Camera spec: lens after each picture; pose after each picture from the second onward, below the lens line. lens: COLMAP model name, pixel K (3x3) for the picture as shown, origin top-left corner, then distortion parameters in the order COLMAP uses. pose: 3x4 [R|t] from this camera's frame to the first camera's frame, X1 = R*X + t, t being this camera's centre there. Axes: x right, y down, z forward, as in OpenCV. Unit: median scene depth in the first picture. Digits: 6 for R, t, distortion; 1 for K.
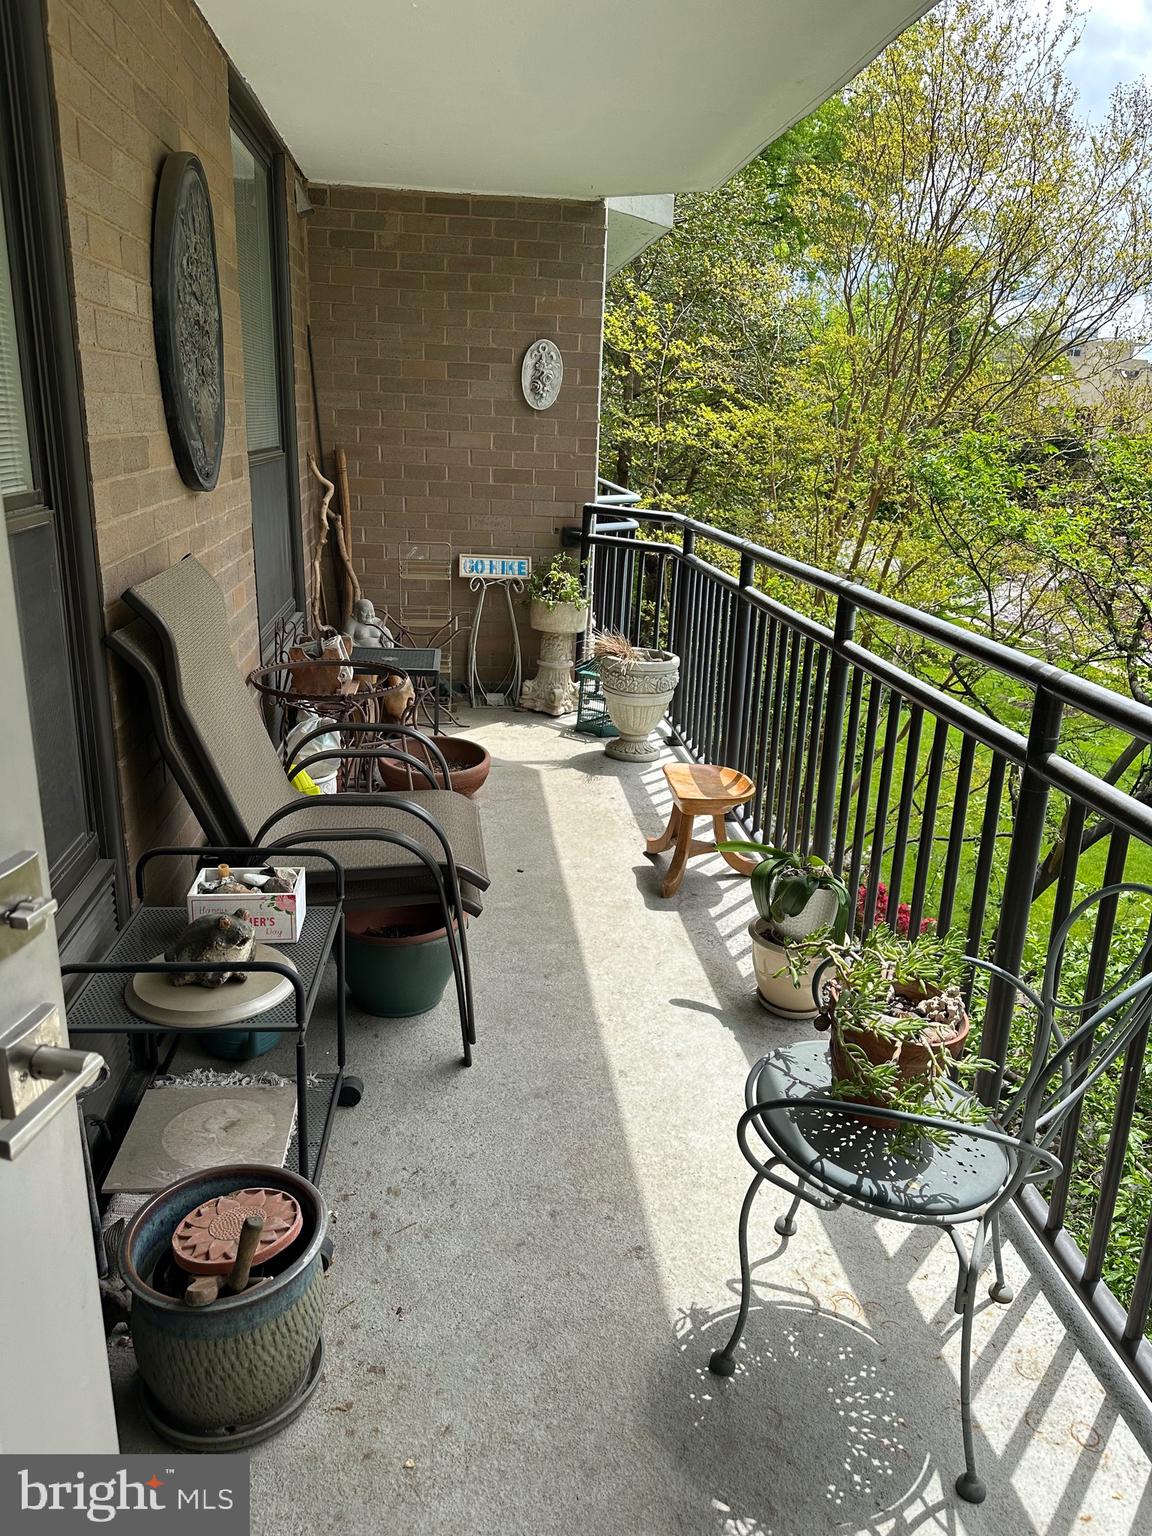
lens RADIAL K [[1091.4, 0, 573.3], [0, 1091.4, 760.7], [0, 0, 1]] dist [0.022654, -0.023441]
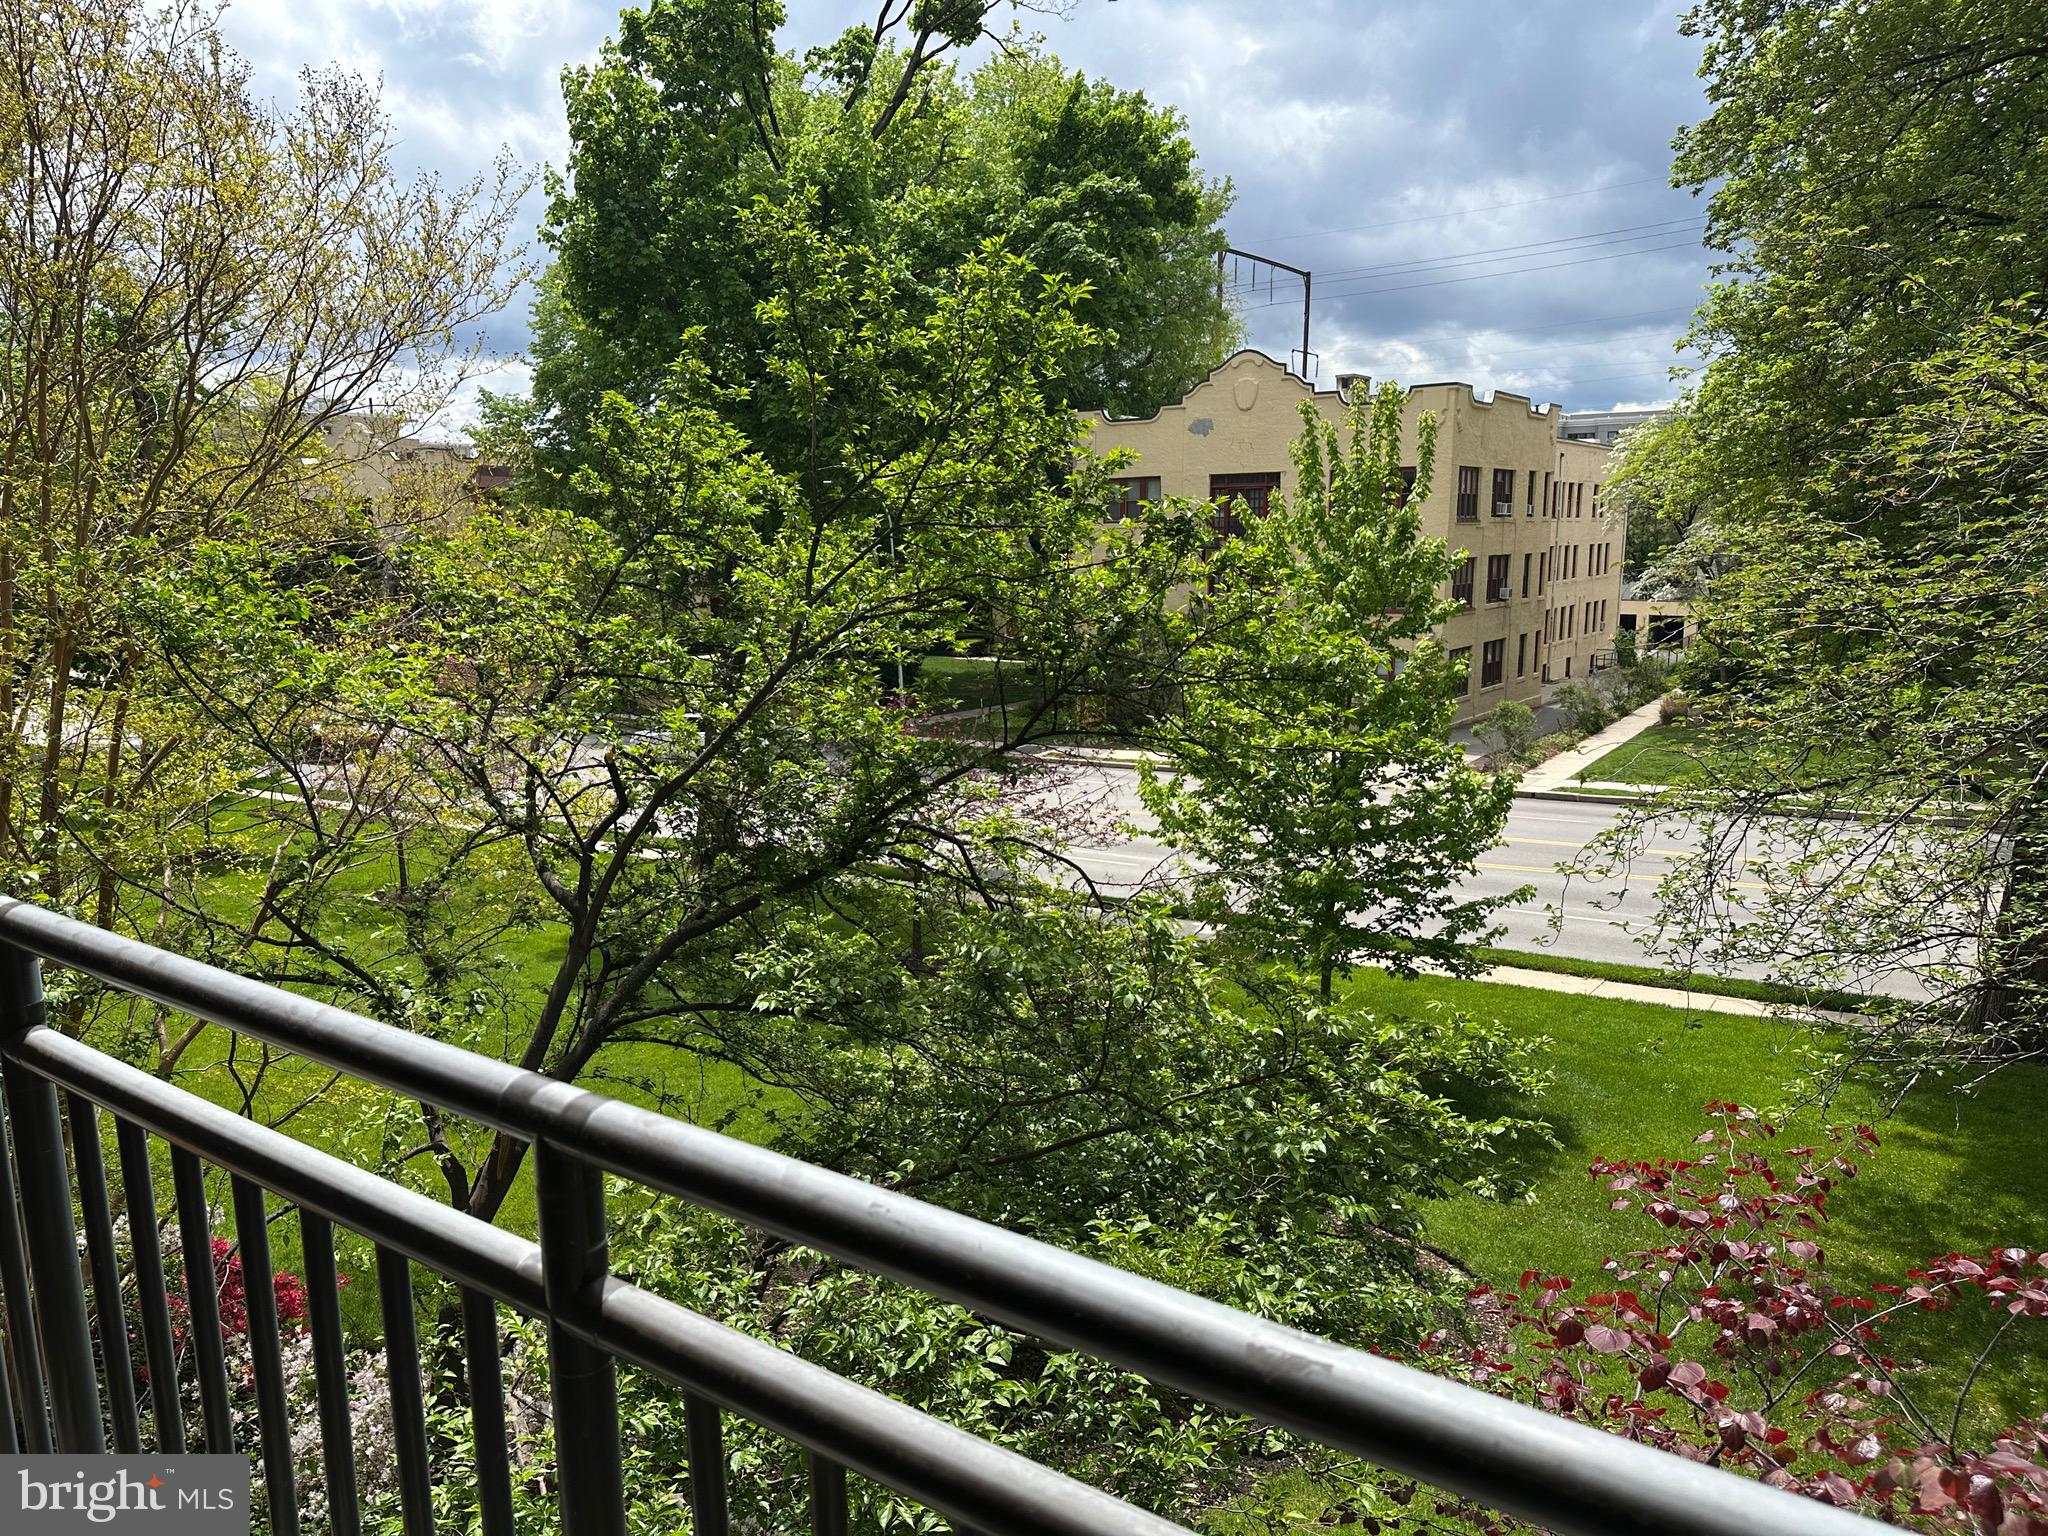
lens RADIAL K [[1455.3, 0, 1014.2], [0, 1455.3, 771.6], [0, 0, 1]] dist [0.022654, -0.023441]
pose [[0.669660, -0.163379, 0.724474, 0.034538], [0.254314, 0.966972, -0.017008, -0.031934], [-0.697768, 0.195634, 0.689092, 0.098791]]
